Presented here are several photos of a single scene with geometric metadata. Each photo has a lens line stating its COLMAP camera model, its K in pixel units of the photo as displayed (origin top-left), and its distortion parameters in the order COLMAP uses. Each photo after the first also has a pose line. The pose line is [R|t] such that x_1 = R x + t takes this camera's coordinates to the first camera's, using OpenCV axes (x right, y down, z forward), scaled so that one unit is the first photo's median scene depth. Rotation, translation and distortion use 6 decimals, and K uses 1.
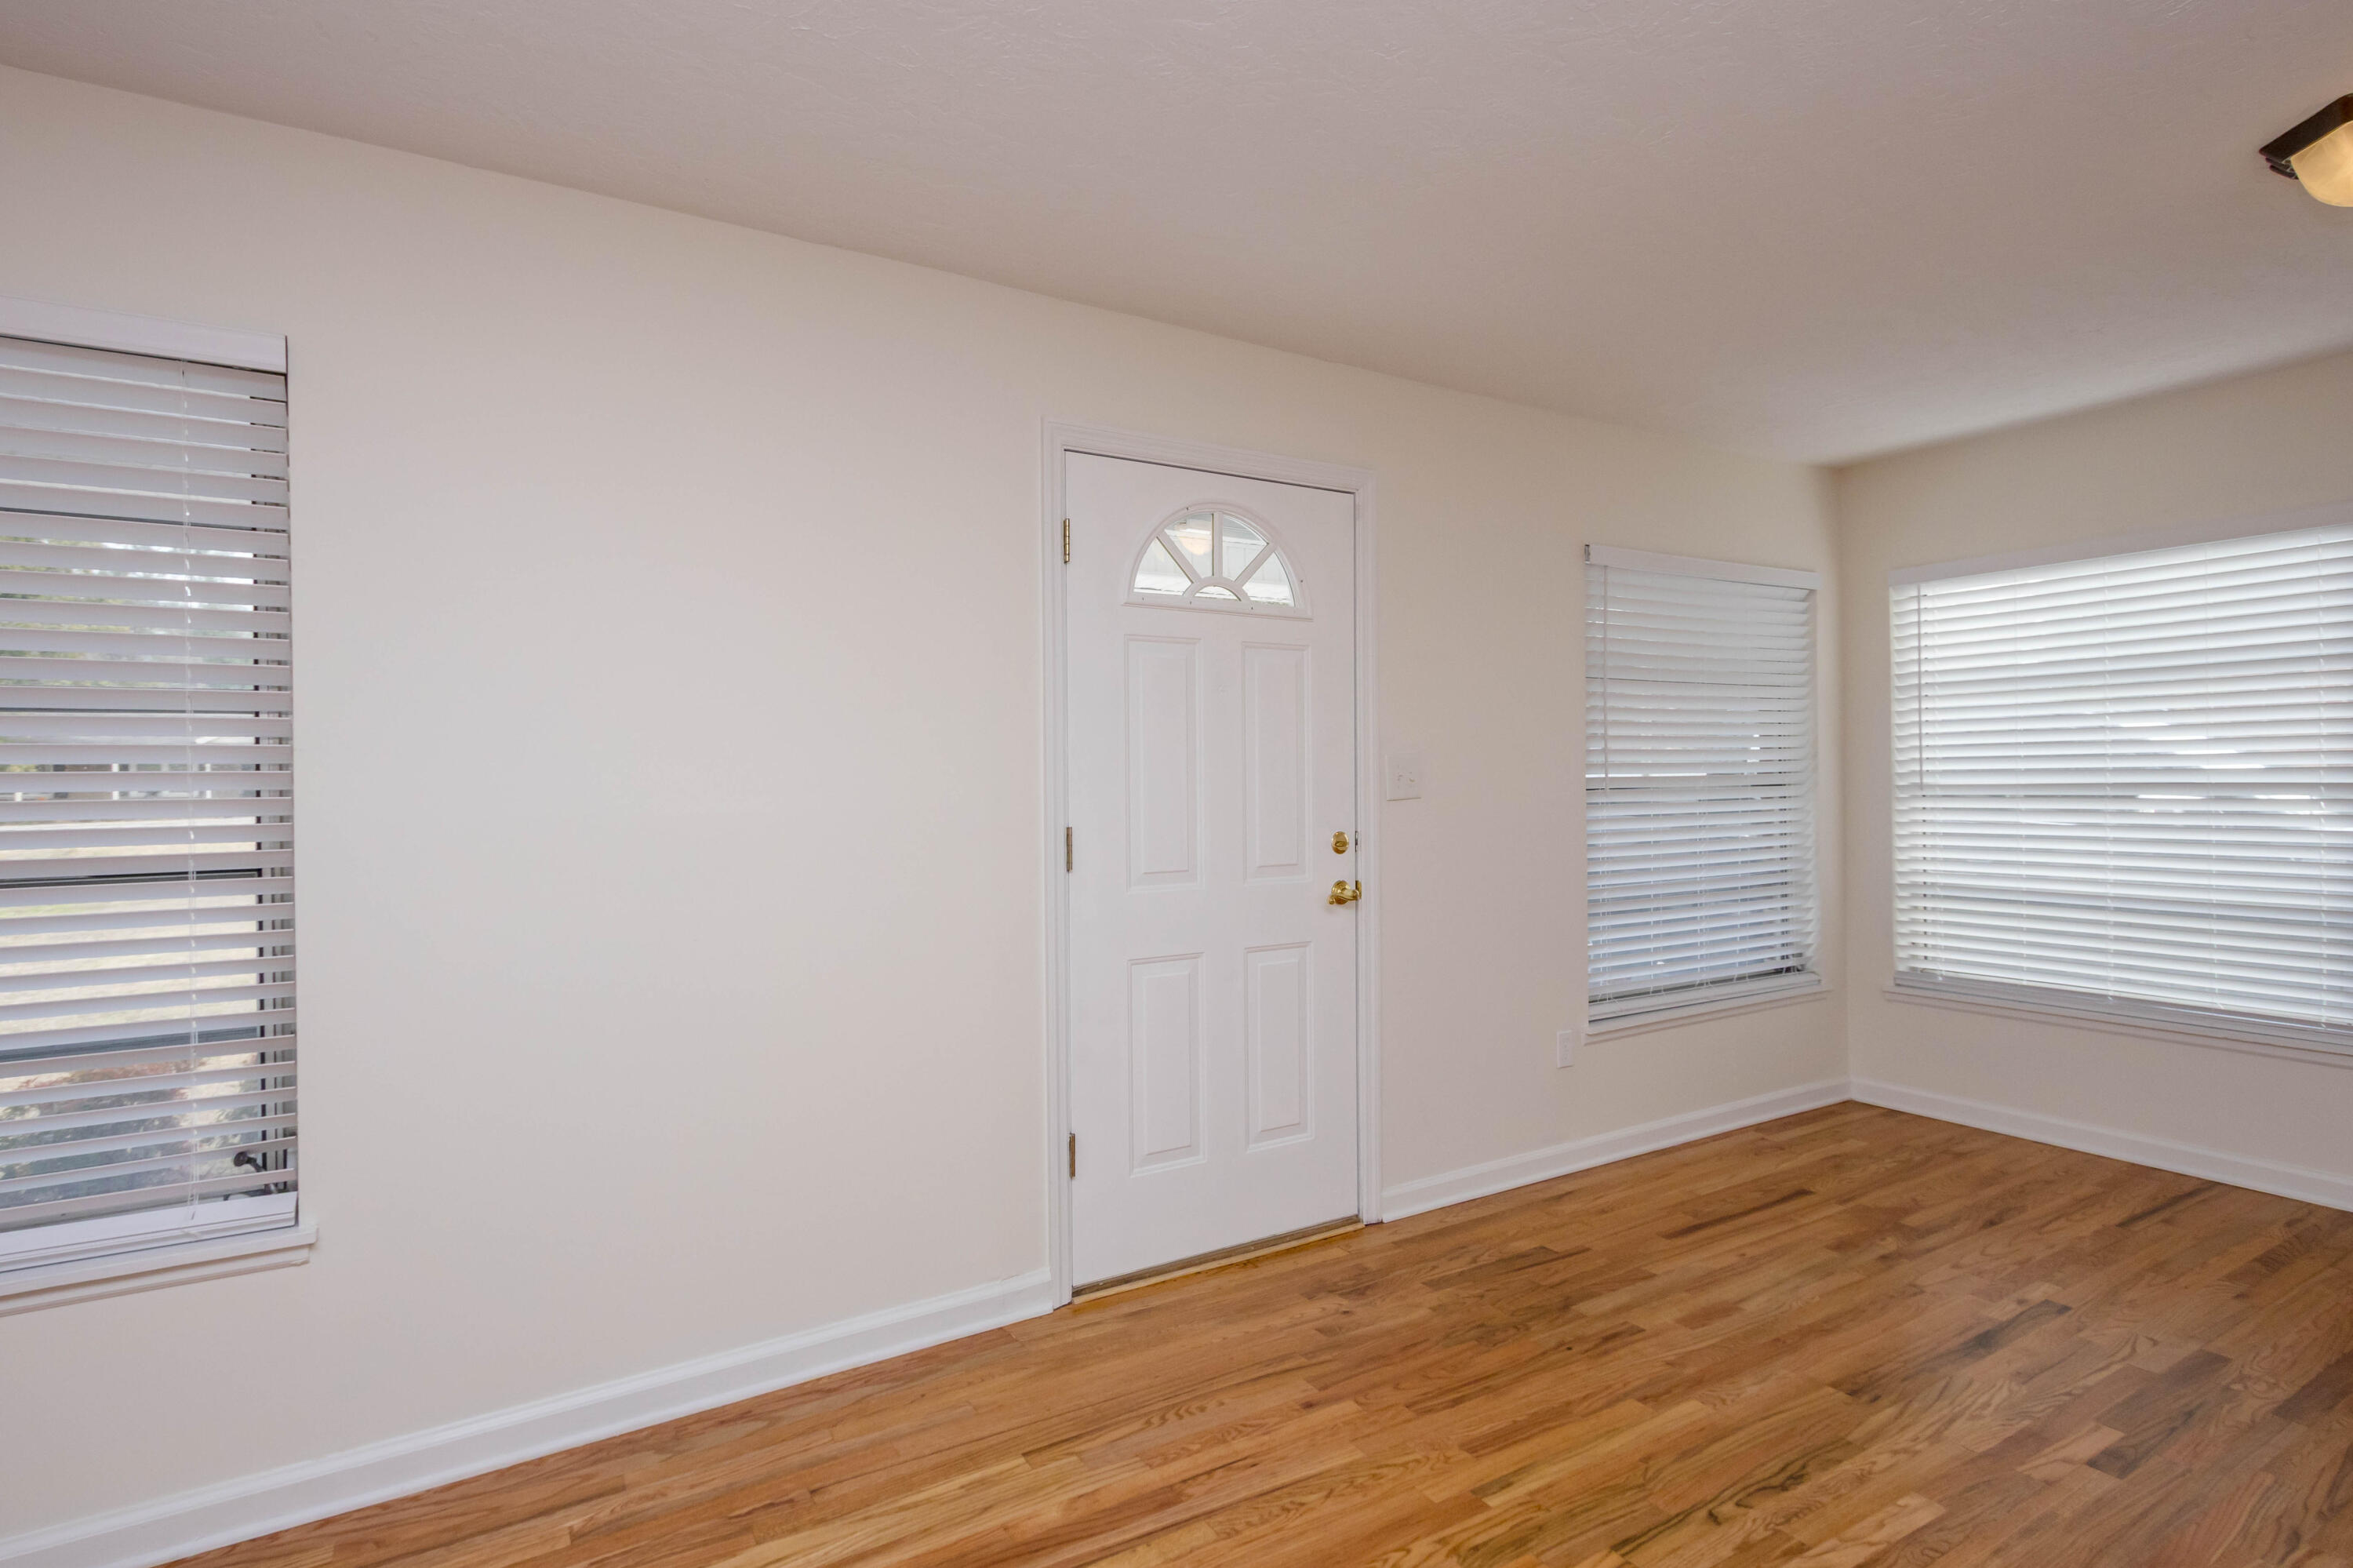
lens RADIAL K [[1157.5, 0, 1162.9], [0, 1157.5, 787.0], [0, 0, 1]] dist [0.013065, -0.004591]
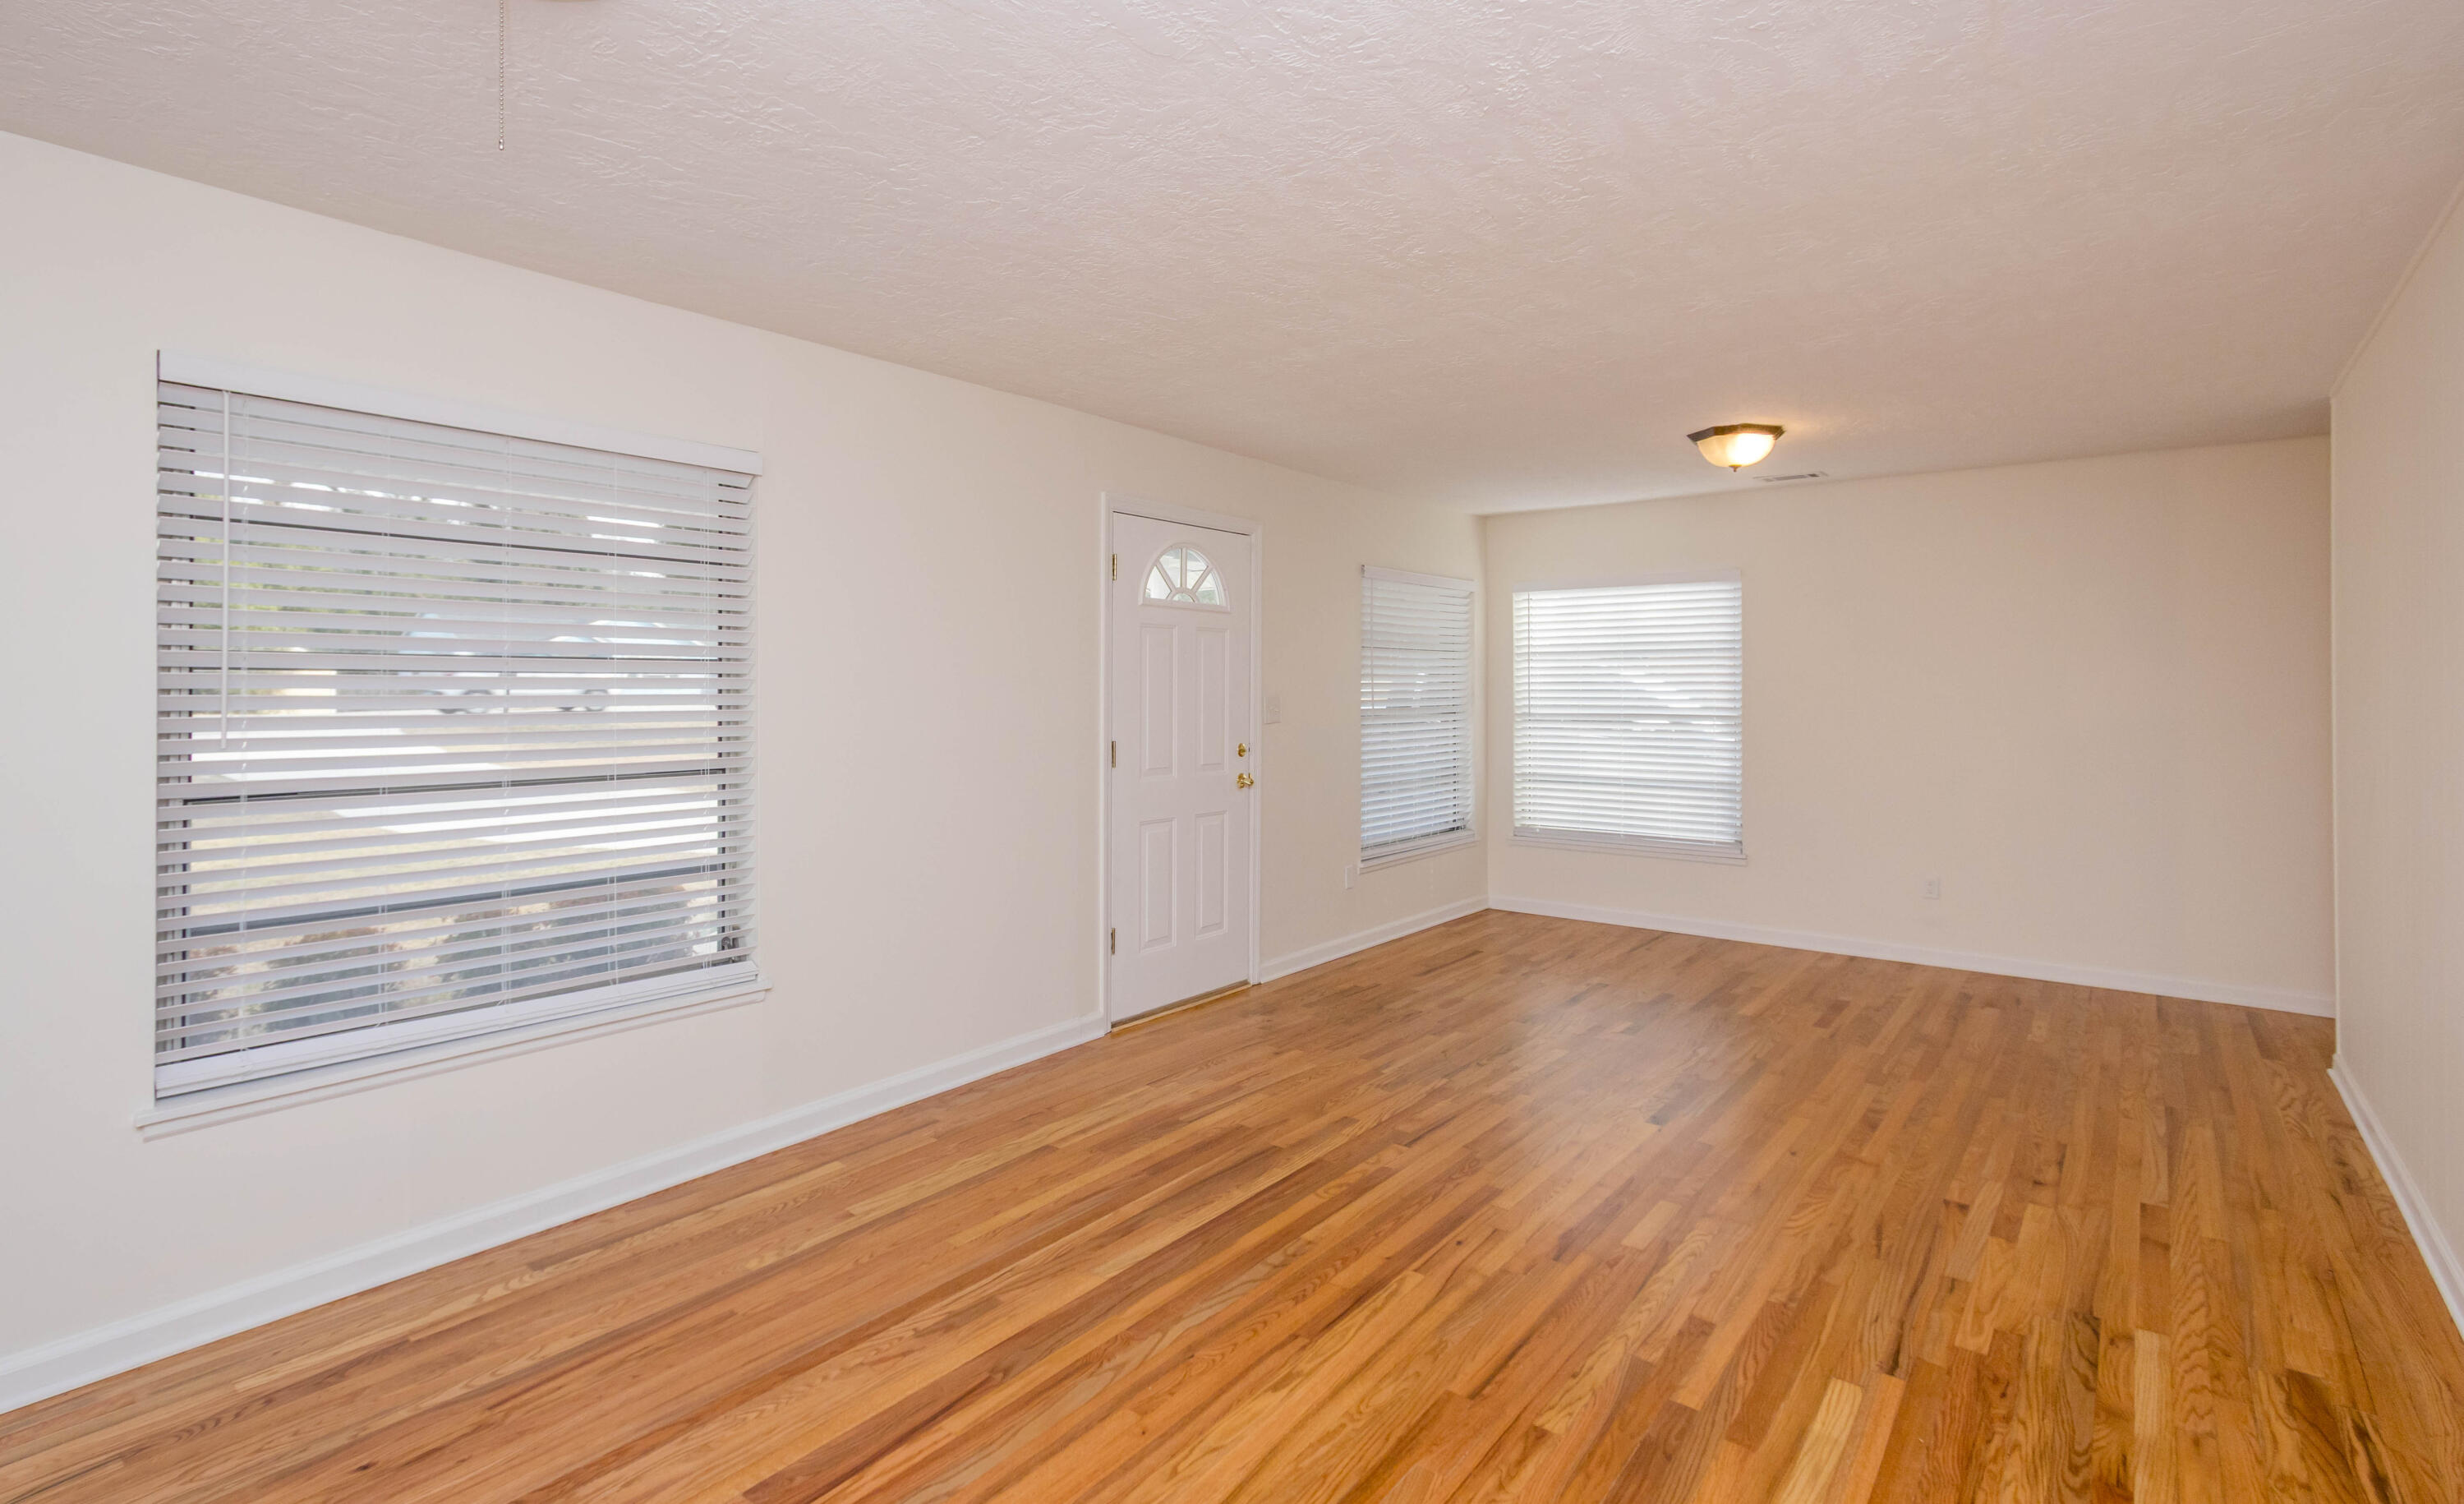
lens RADIAL K [[1140.6, 0, 1206.1], [0, 1140.6, 690.1], [0, 0, 1]] dist [0.008760, -0.001334]
pose [[0.940131, 0.014307, 0.340513, -0.492037], [-0.012931, 0.999896, -0.006311, -0.028435], [-0.340568, 0.001531, 0.940218, -0.545807]]
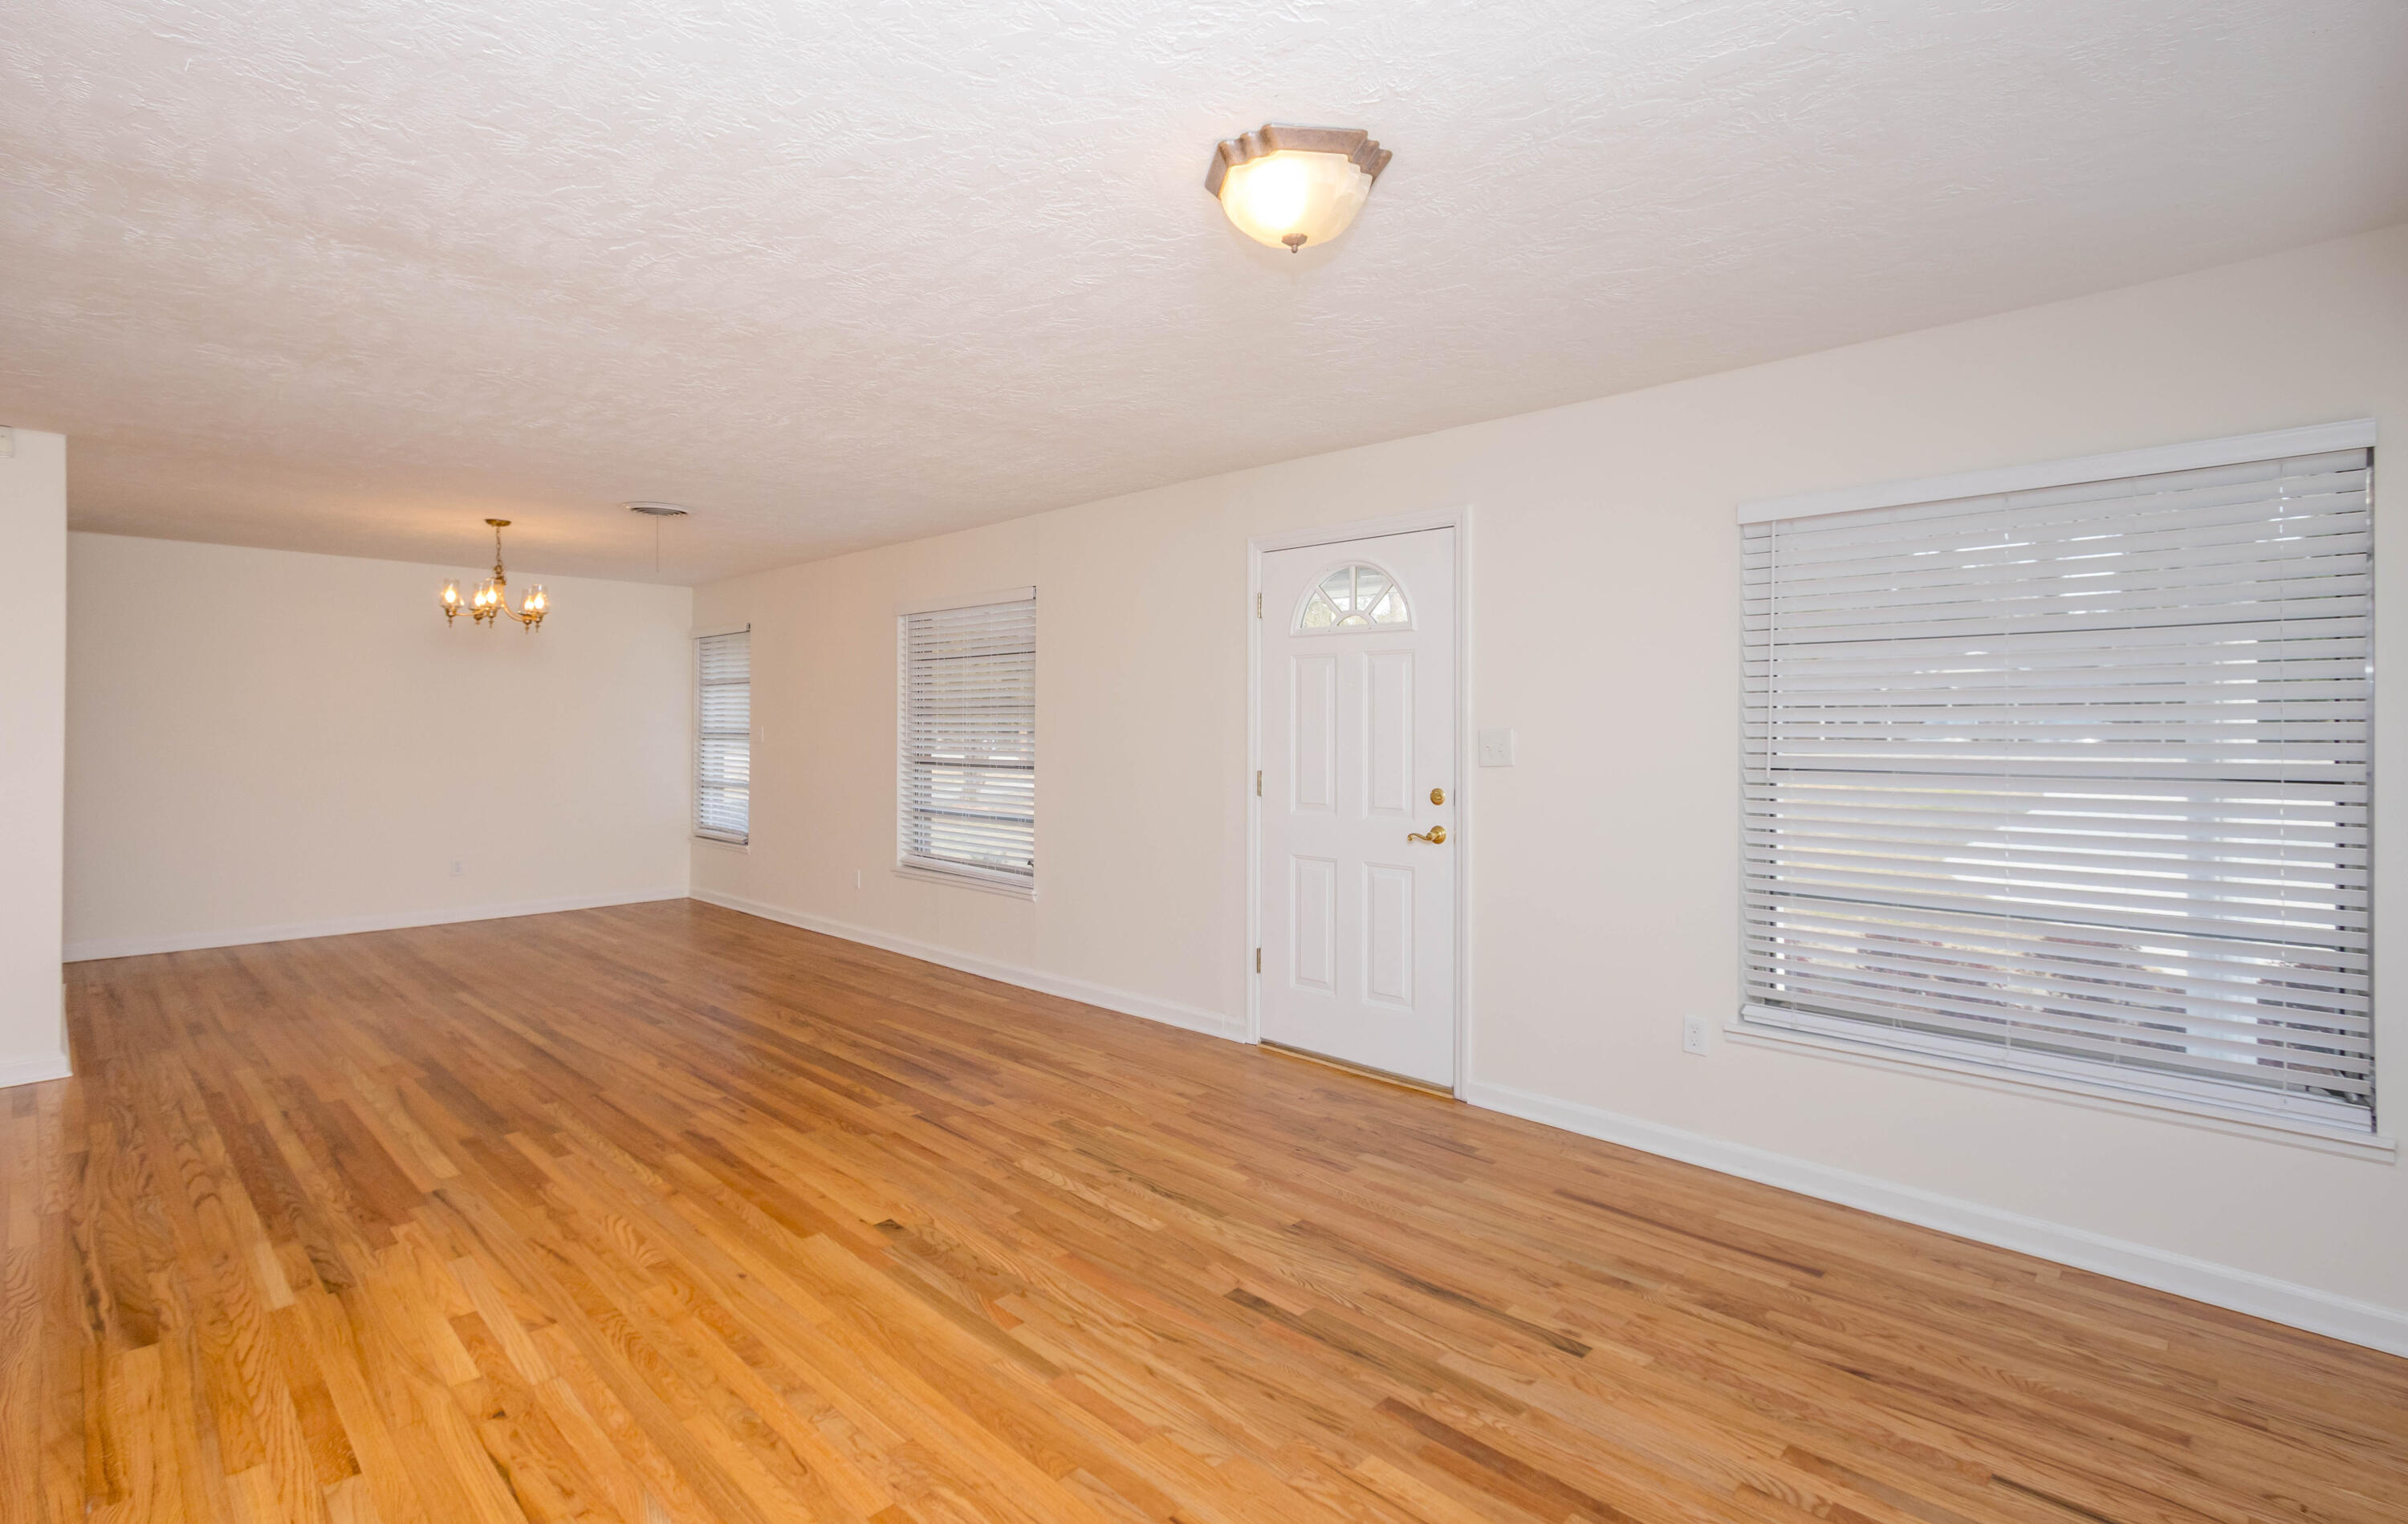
lens RADIAL K [[1103.0, 0, 1186.2], [0, 1103.0, 721.7], [0, 0, 1]] dist [0.000419, -0.000446]
pose [[0.261681, 0.009648, -0.965106, 1.435629], [-0.010397, 0.999920, 0.007177, -0.048019], [0.965098, 0.008156, 0.261761, 0.447369]]
